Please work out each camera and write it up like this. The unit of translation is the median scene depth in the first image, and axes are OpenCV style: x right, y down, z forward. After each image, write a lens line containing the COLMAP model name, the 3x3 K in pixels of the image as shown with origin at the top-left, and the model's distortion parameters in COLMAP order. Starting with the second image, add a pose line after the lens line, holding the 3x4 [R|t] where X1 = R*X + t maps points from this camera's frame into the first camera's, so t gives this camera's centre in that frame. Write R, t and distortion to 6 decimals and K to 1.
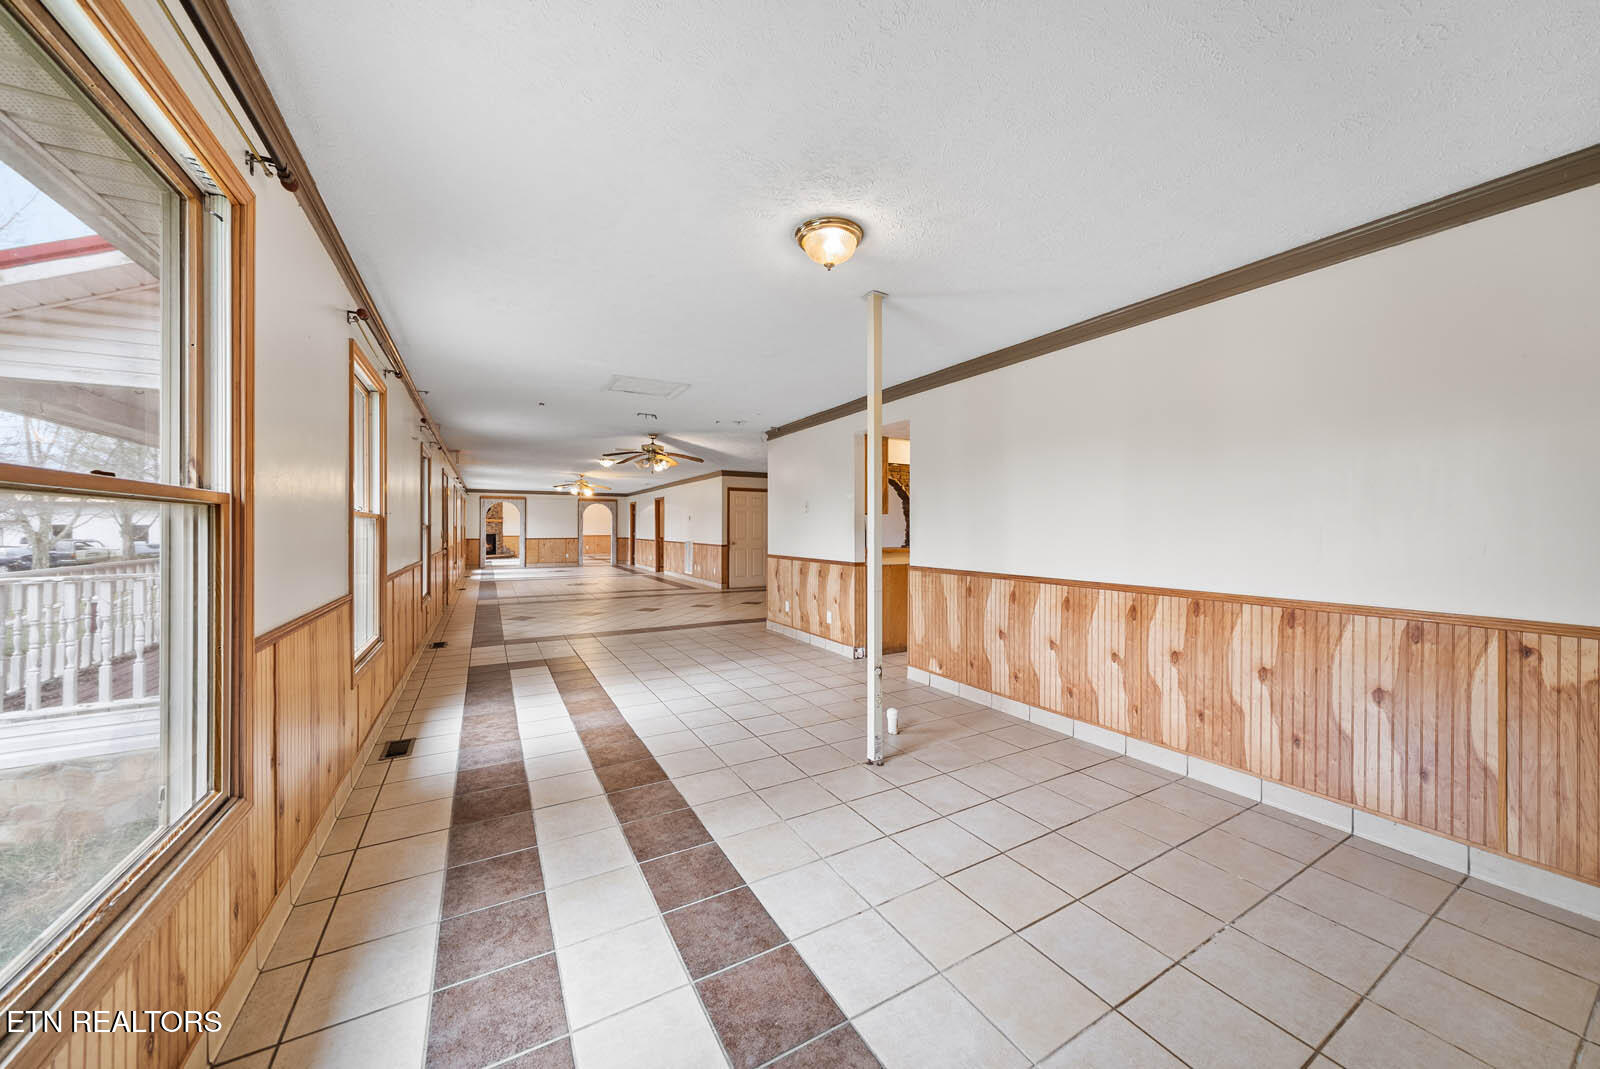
lens RADIAL K [[551.6, 0, 797.9], [0, 551.6, 531.3], [0, 0, 1]] dist [-0.002639, -0.000164]
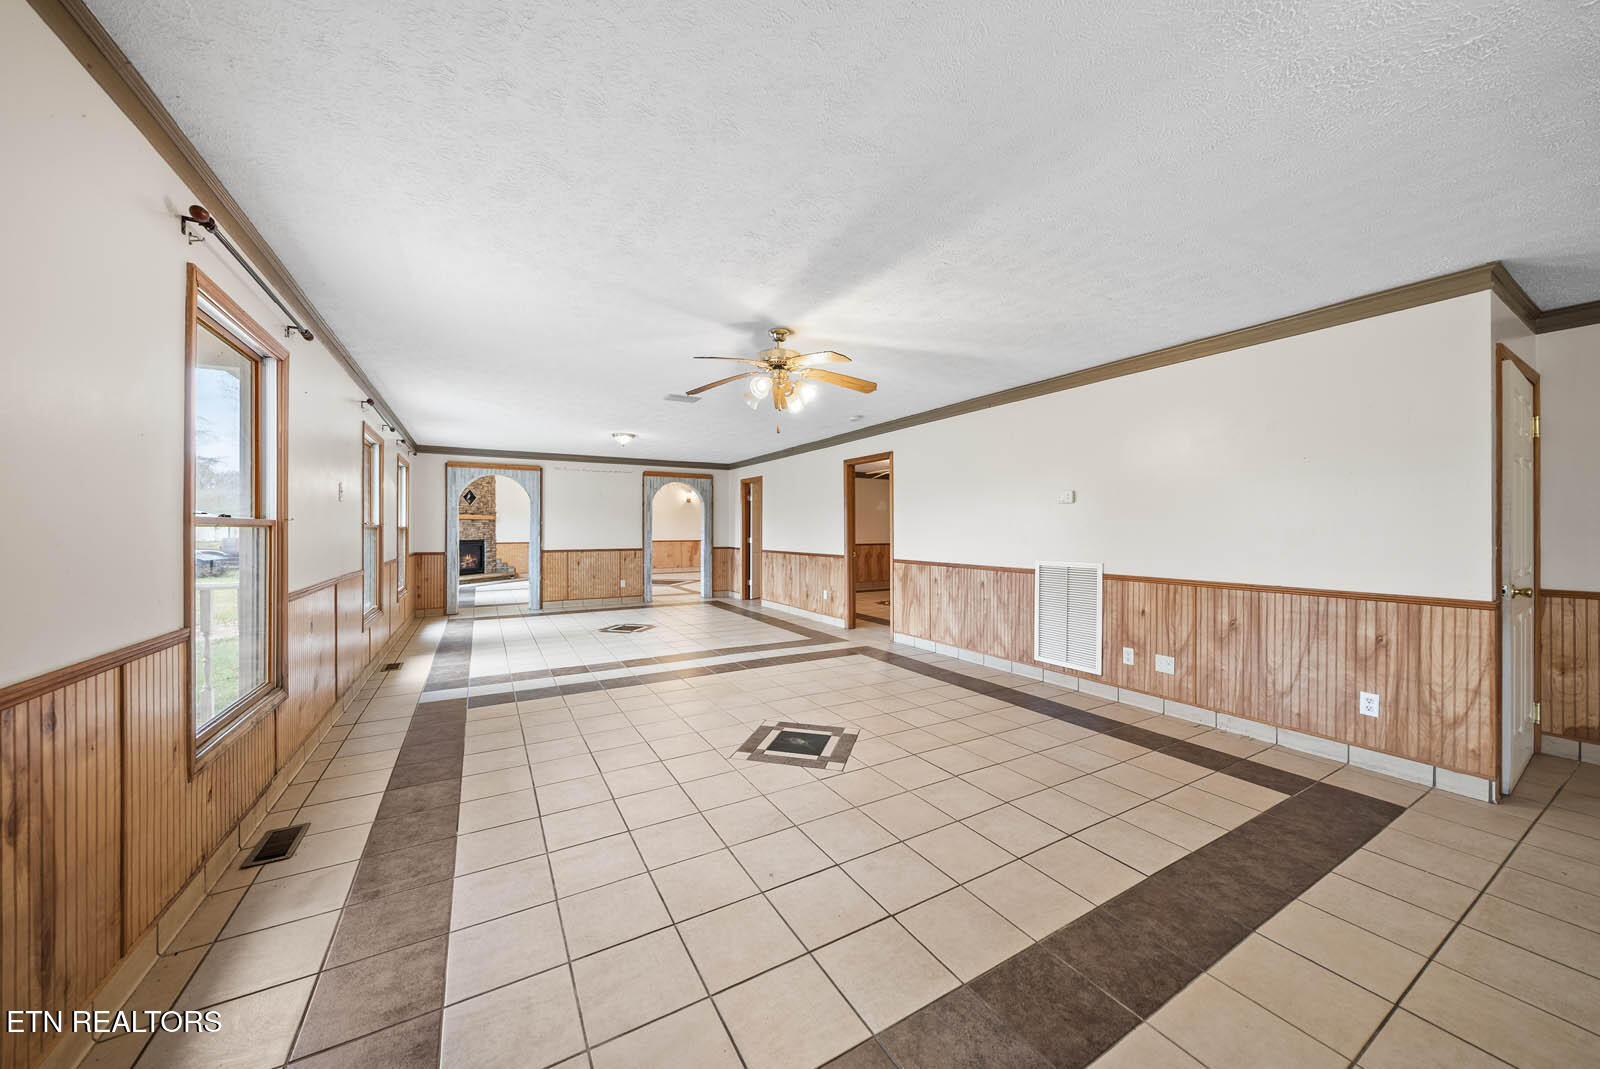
lens RADIAL K [[551.6, 0, 797.9], [0, 551.6, 531.3], [0, 0, 1]] dist [-0.002639, -0.000164]
pose [[0.999943, -0.003308, 0.010129, -0.287243], [0.003290, 0.999993, 0.001830, -0.004305], [-0.010135, -0.001796, 0.999947, 0.536852]]
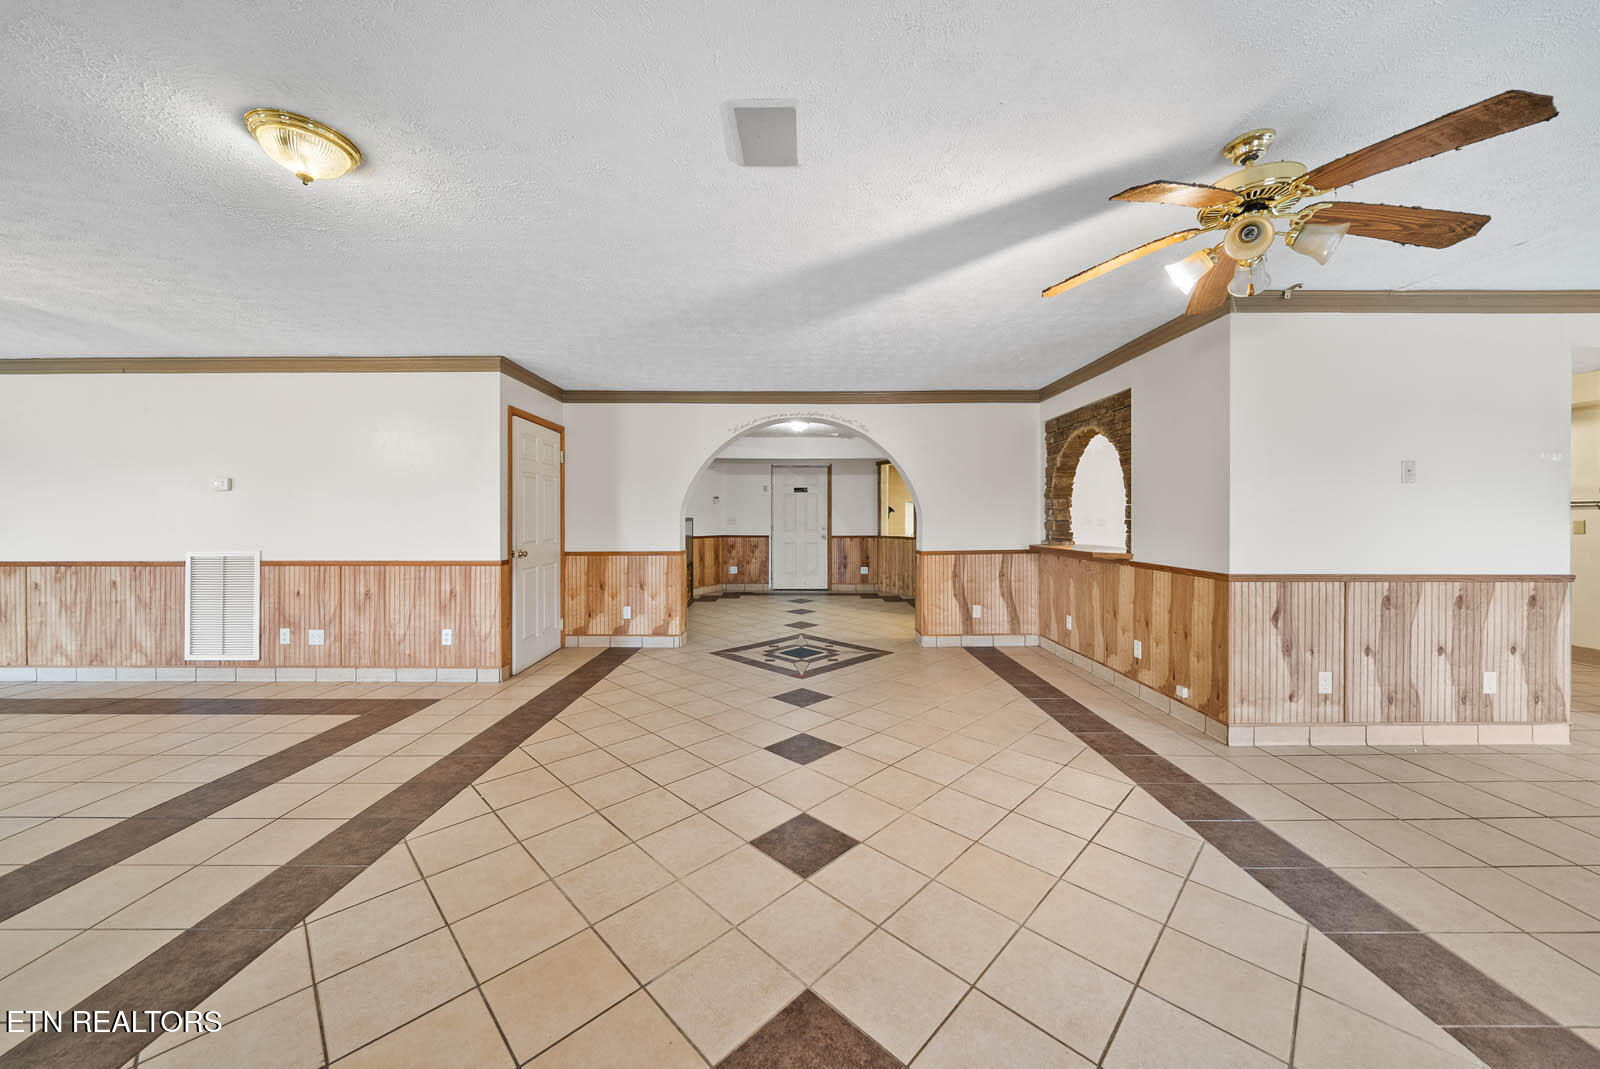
lens RADIAL K [[551.6, 0, 797.9], [0, 551.6, 531.3], [0, 0, 1]] dist [-0.002639, -0.000164]
pose [[0.493776, -0.011837, 0.869509, -0.246273], [0.004683, 0.999929, 0.010953, 0.000403], [-0.869577, -0.001337, 0.493796, 0.444484]]
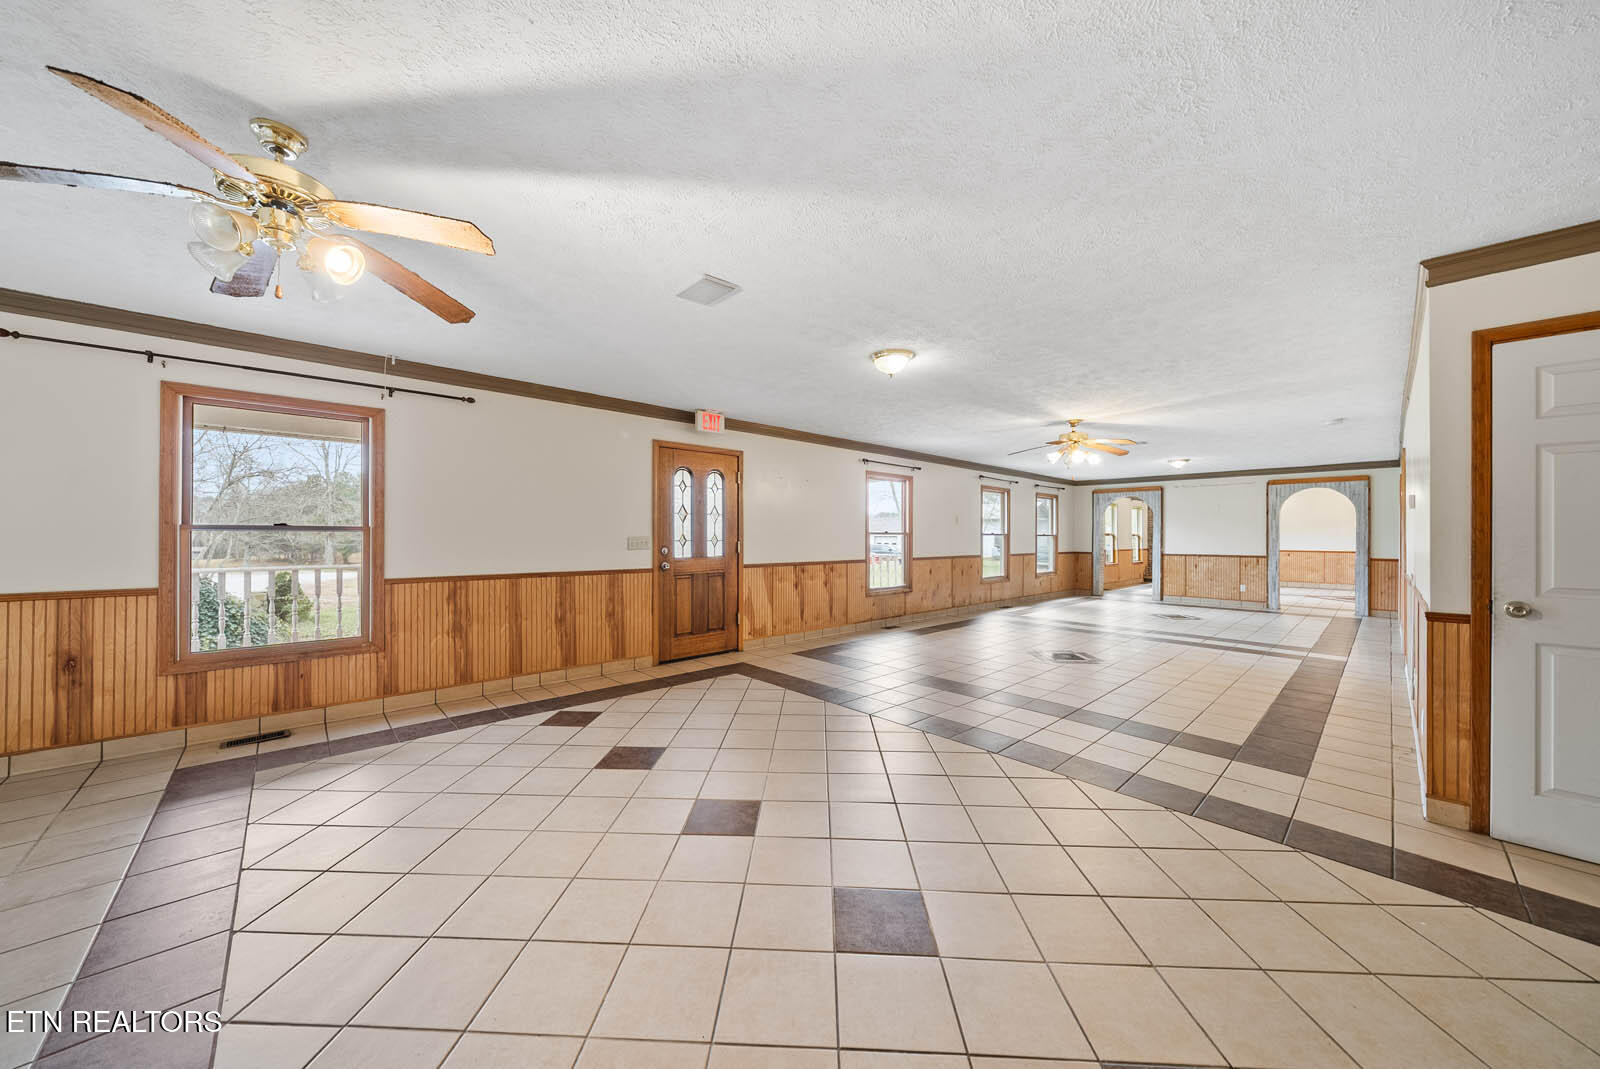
lens RADIAL K [[551.6, 0, 797.9], [0, 551.6, 531.3], [0, 0, 1]] dist [-0.002639, -0.000164]
pose [[0.233611, -0.009389, -0.972285, 0.006368], [-0.007145, 0.999910, -0.011372, -0.002164], [0.972304, 0.009603, 0.233523, 0.490109]]
